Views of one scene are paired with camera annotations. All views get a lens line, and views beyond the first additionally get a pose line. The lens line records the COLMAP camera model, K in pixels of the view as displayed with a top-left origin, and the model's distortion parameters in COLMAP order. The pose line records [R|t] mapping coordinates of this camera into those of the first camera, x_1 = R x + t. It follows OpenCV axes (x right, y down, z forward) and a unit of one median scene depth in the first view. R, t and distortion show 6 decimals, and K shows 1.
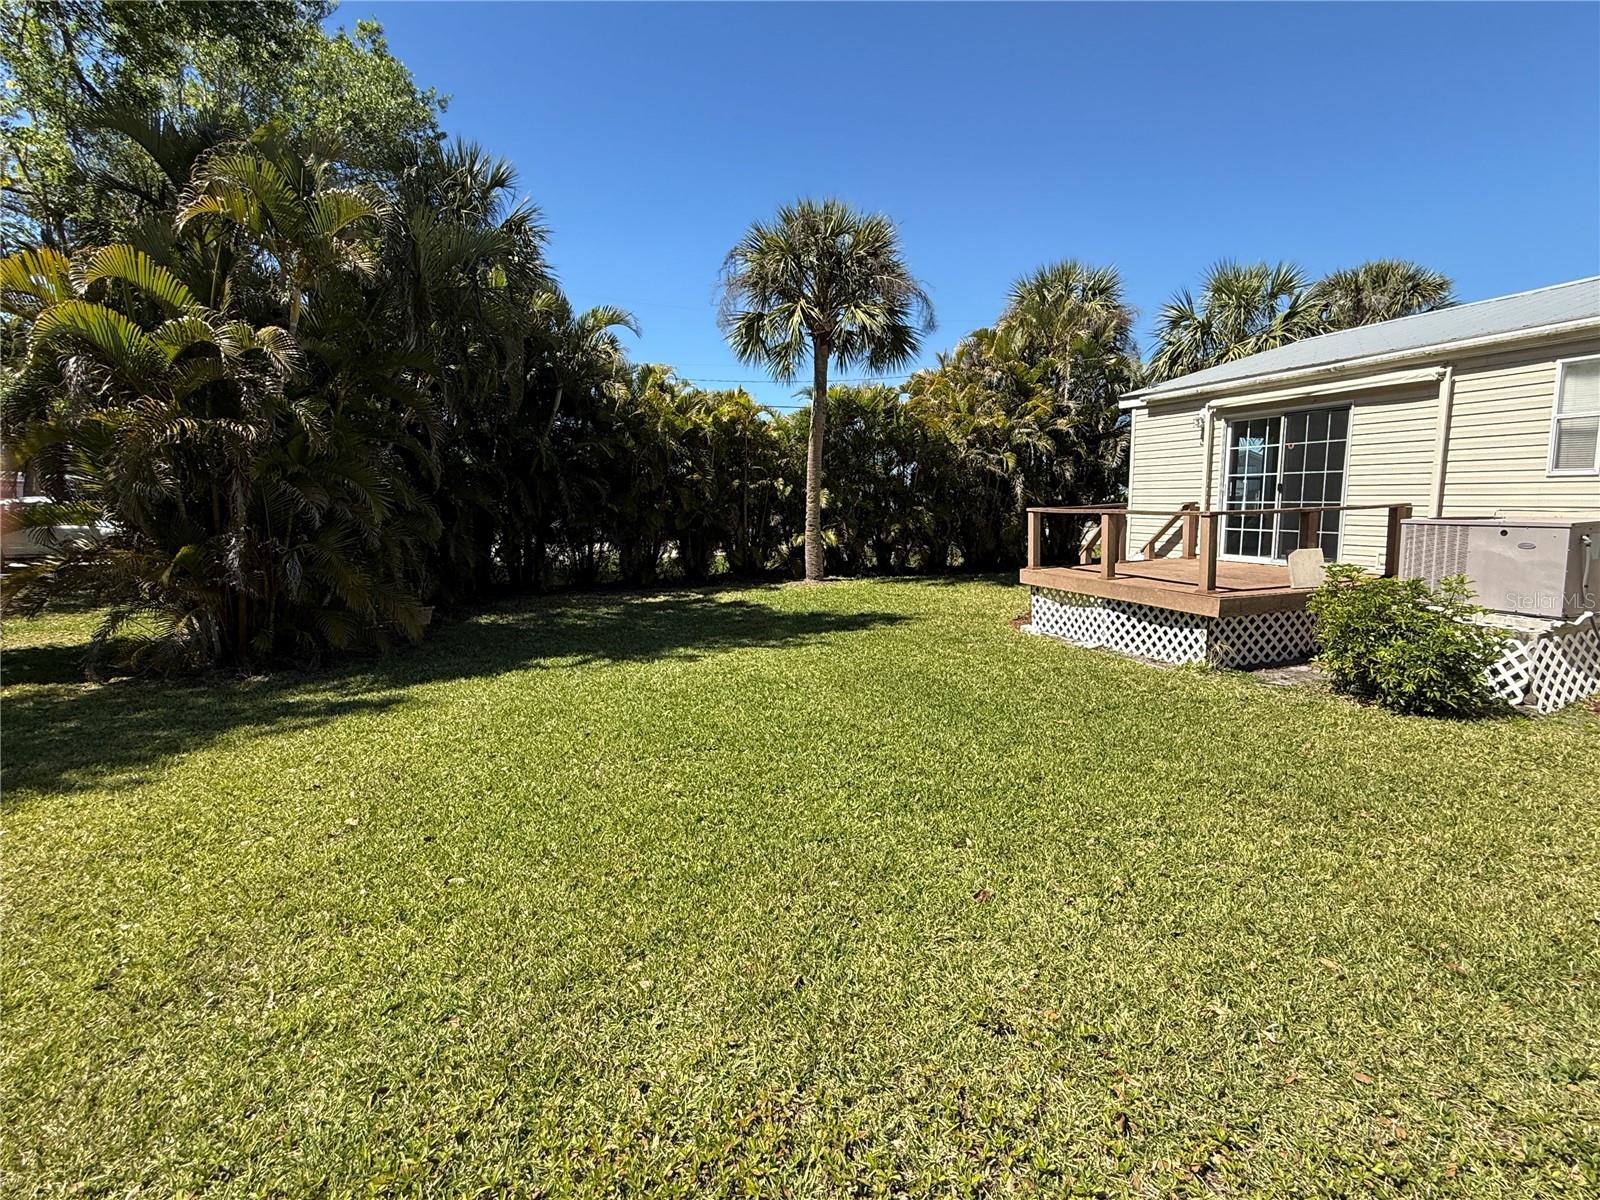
lens RADIAL K [[779.4, 0, 800.0], [0, 779.4, 600.0], [0, 0, 1]] dist [-0.001938, 0.000554]
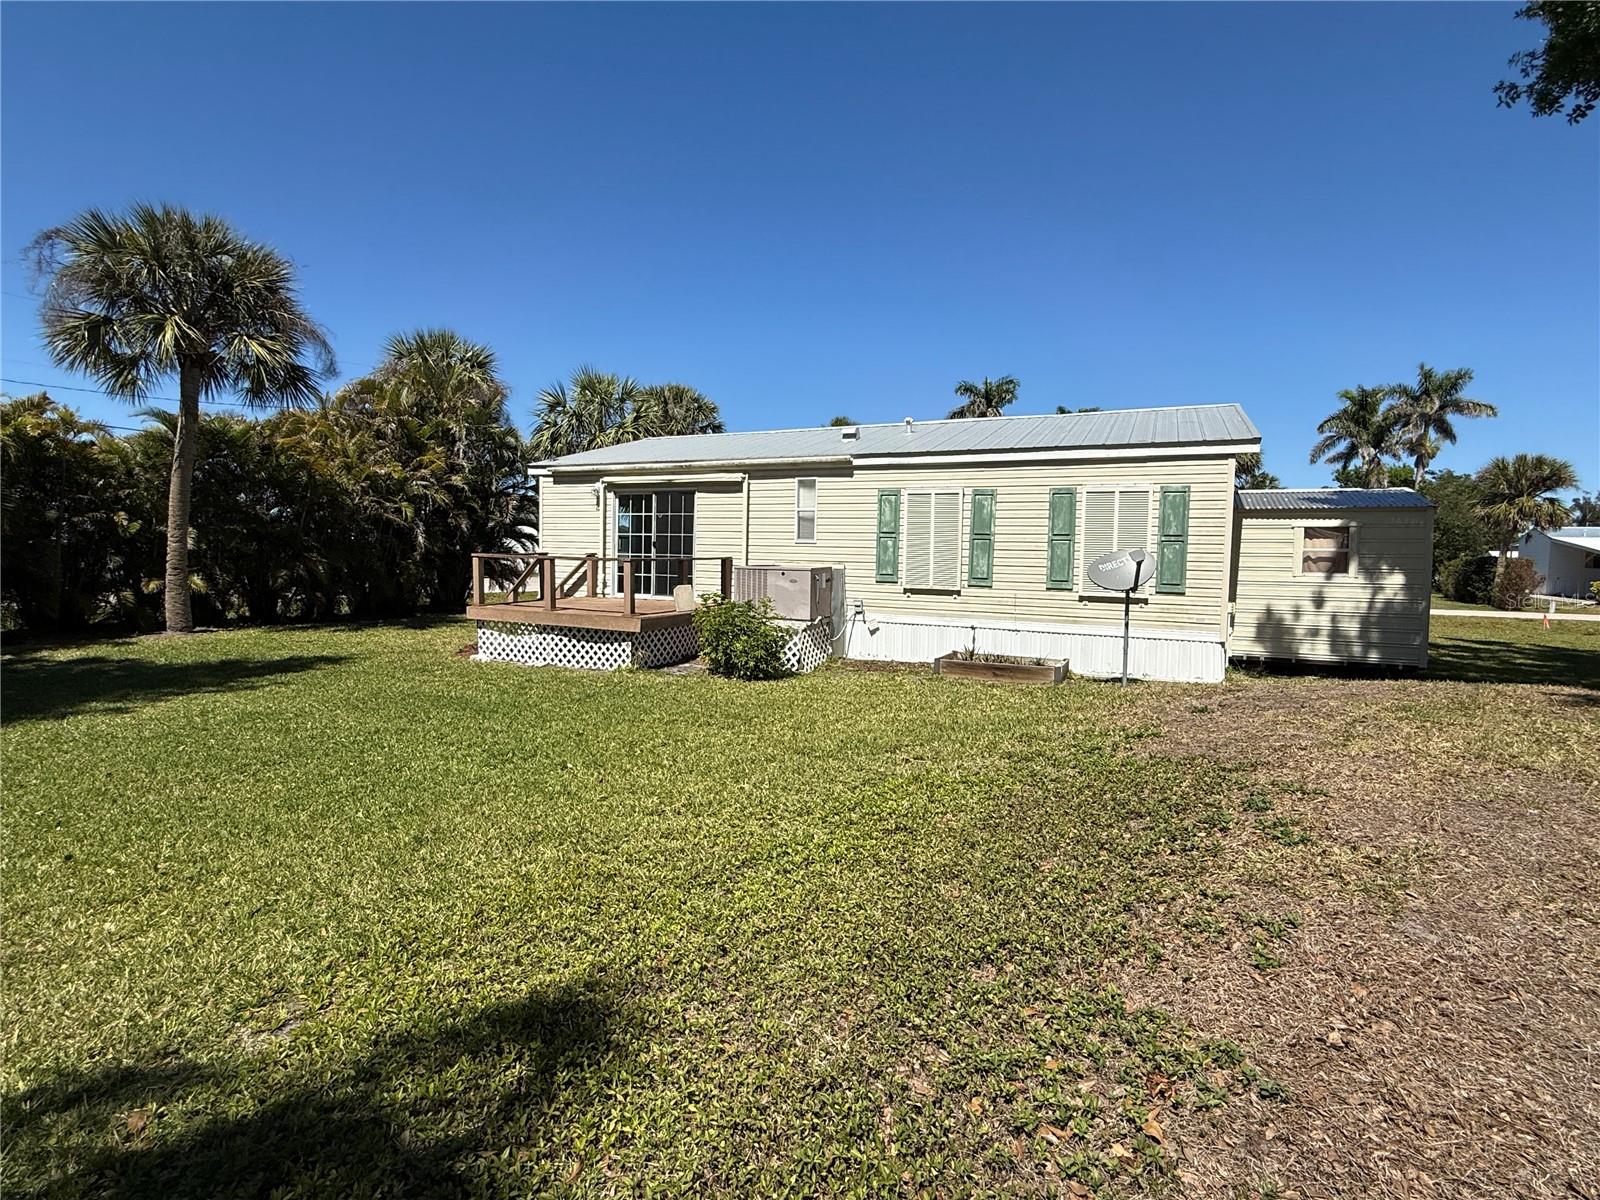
lens RADIAL K [[779.4, 0, 800.0], [0, 779.4, 600.0], [0, 0, 1]] dist [-0.001938, 0.000554]
pose [[0.690123, -0.012086, 0.723591, -0.218758], [0.063197, 0.997047, -0.043621, 0.033461], [-0.720927, 0.075832, 0.688849, -0.148109]]
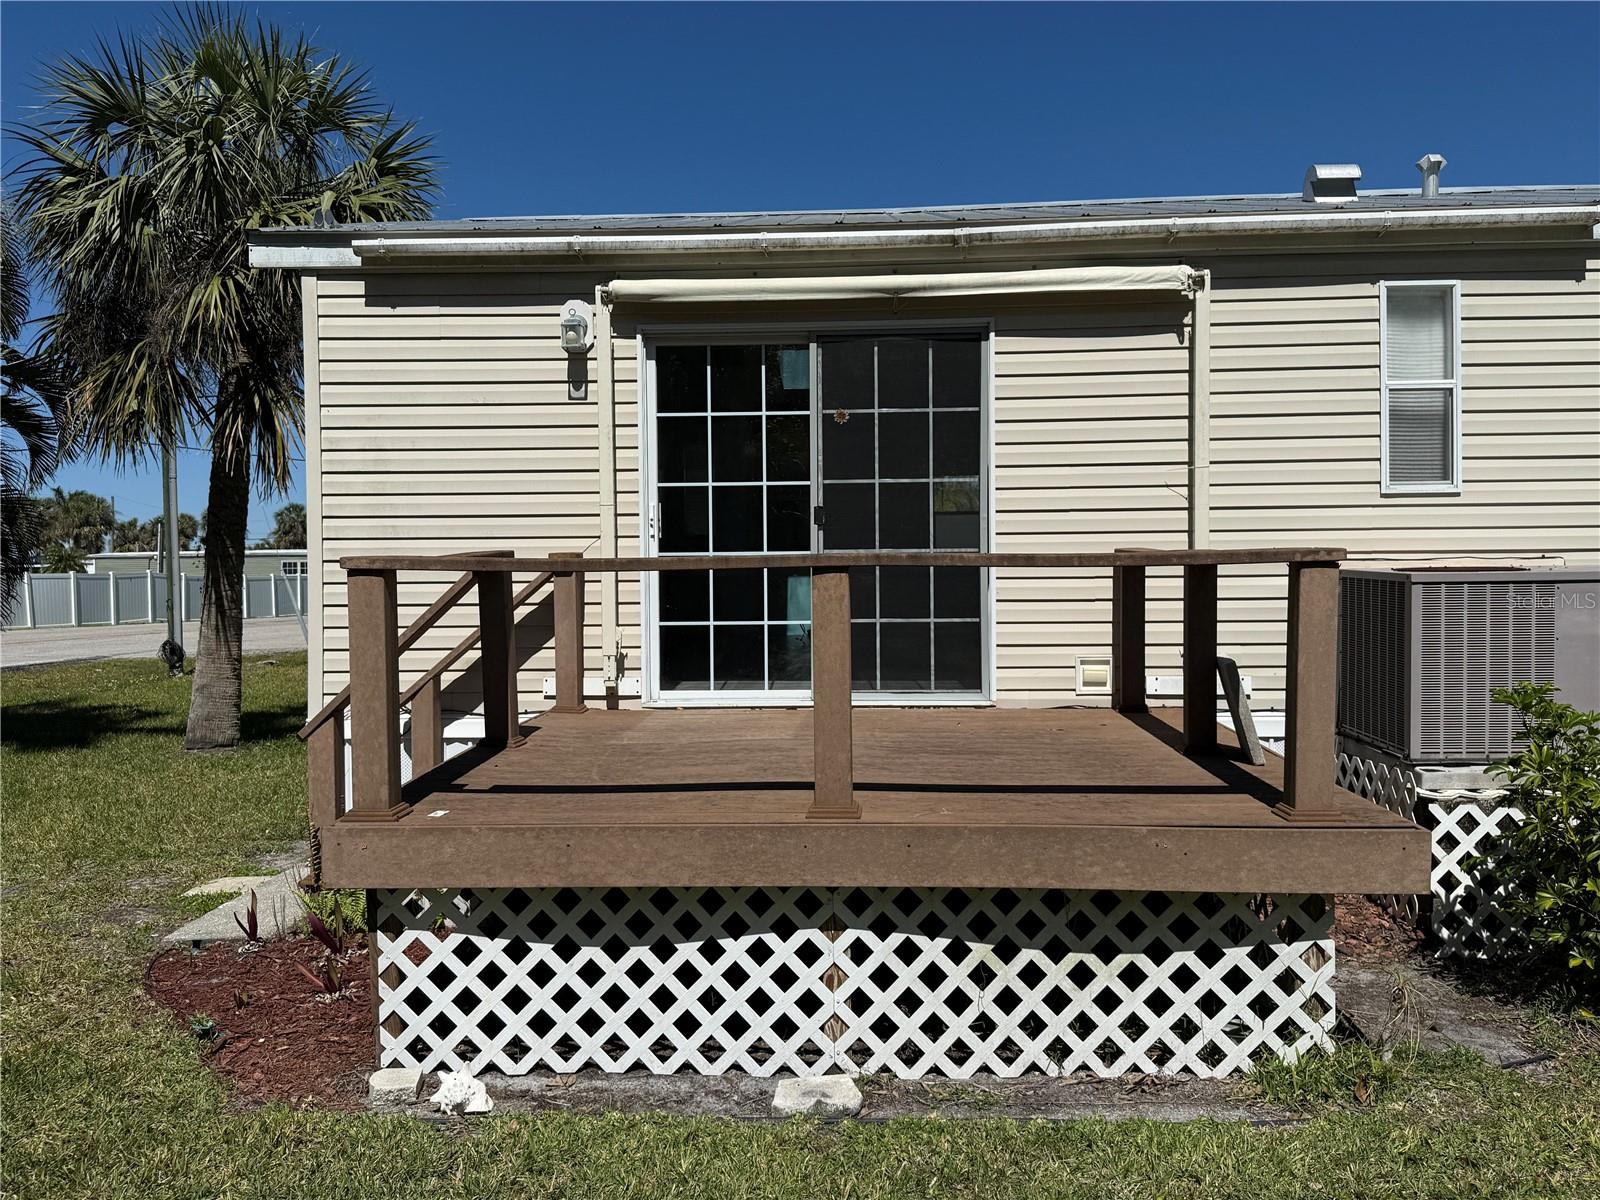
lens RADIAL K [[1298.8, 0, 800.0], [0, 1298.8, 600.0], [0, 0, 1]] dist [0.112835, -0.169046]
pose [[0.361454, -0.012103, 0.932311, -0.020010], [0.127777, 0.991125, -0.036673, -0.077157], [-0.923593, 0.132383, 0.359793, 0.770238]]
